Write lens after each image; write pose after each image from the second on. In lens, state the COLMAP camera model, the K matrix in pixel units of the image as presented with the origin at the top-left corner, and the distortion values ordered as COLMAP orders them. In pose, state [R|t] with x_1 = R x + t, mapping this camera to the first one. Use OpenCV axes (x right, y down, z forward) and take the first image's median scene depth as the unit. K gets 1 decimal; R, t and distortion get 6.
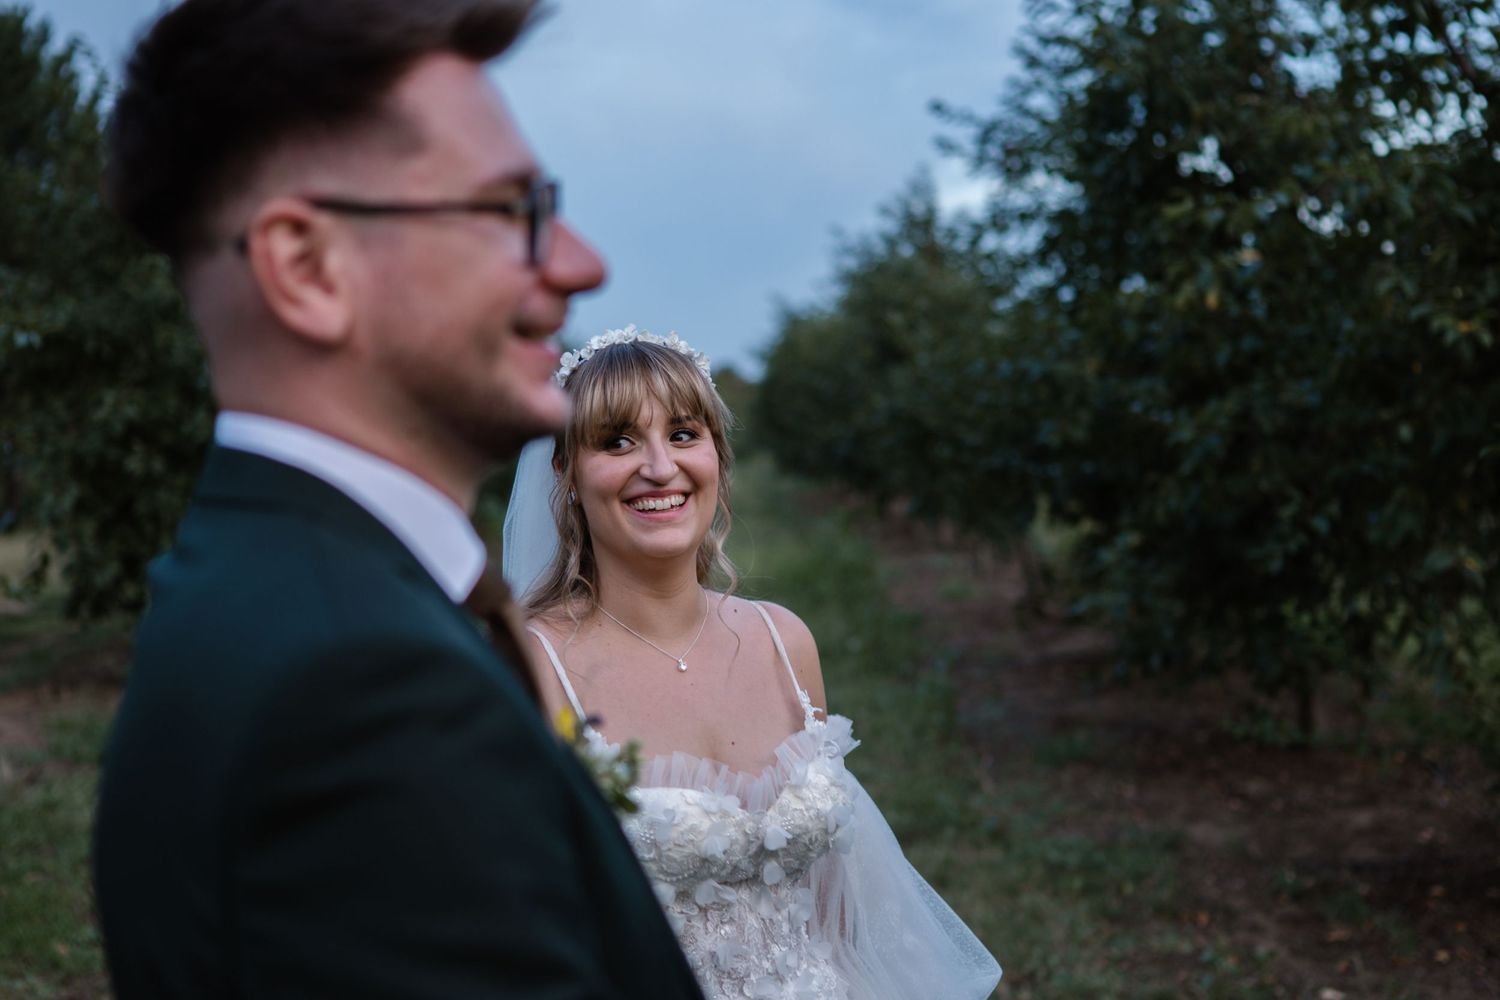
lens RADIAL K [[2255.8, 0, 749.6], [0, 2255.8, 498.5], [0, 0, 1]] dist [0.025137, 0.000000]
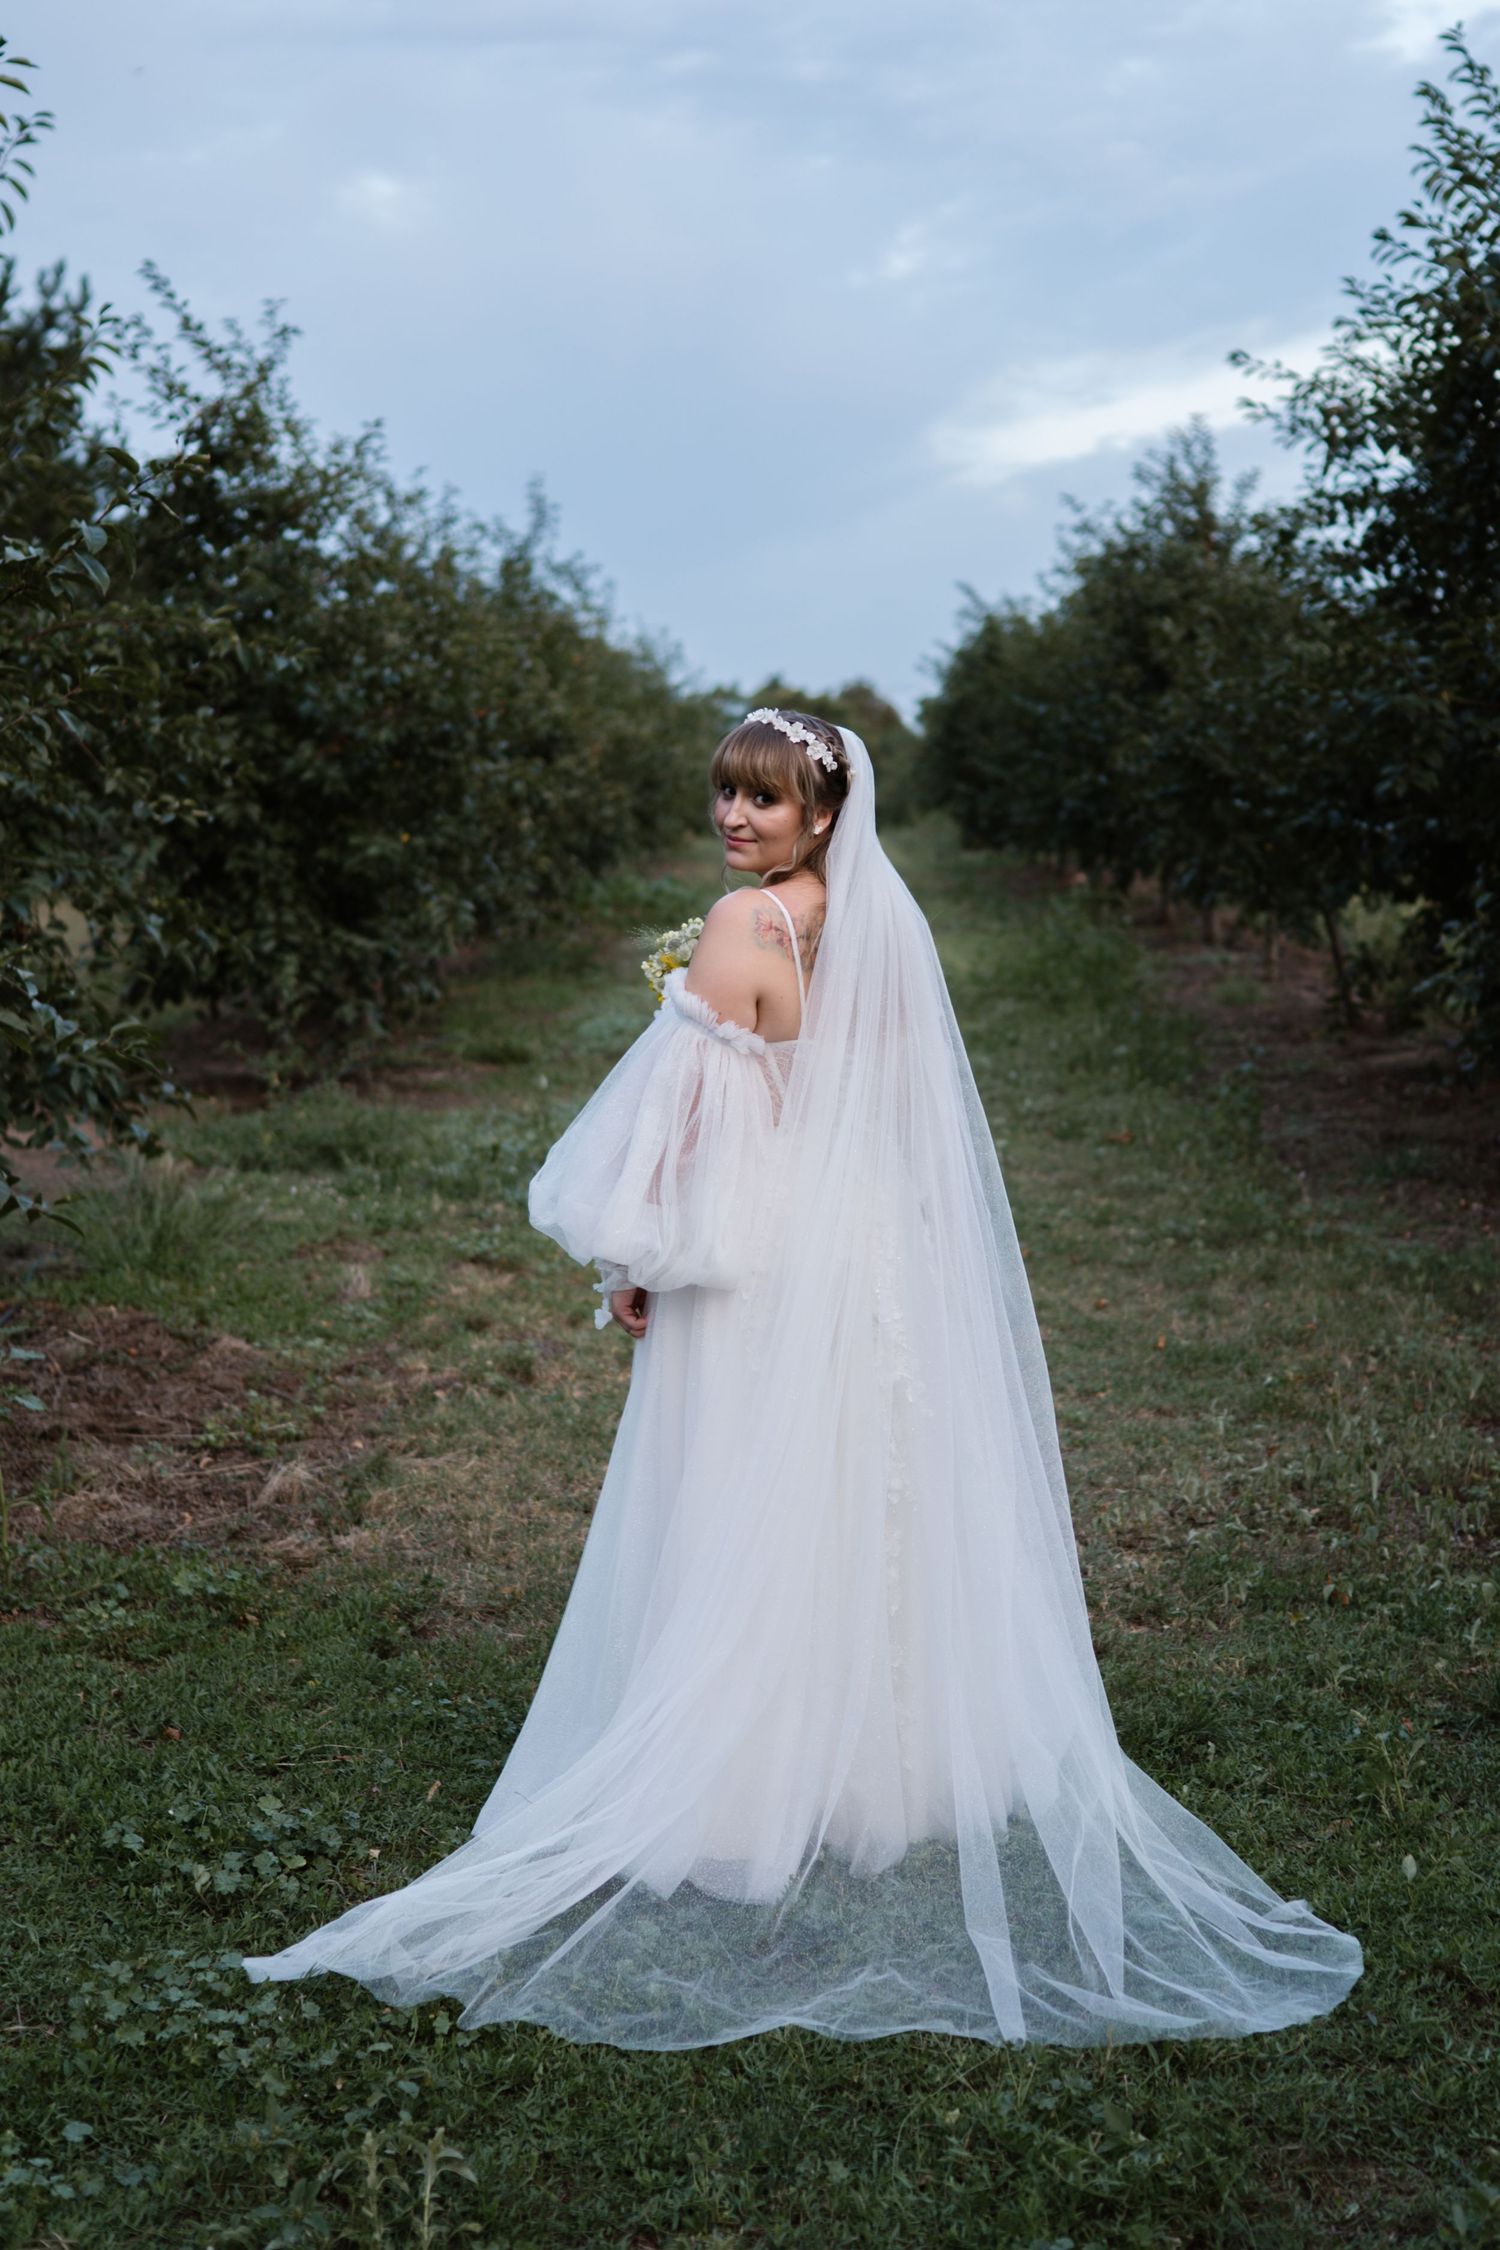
lens RADIAL K [[3383.6, 0, 750.8], [0, 3383.6, 1125.5], [0, 0, 1]] dist [0.025137, 0.000000]
pose [[0.999191, 0.014852, -0.037384, -0.035938], [-0.012155, 0.997377, 0.071361, 0.007688], [0.038346, -0.070849, 0.996750, -0.174468]]
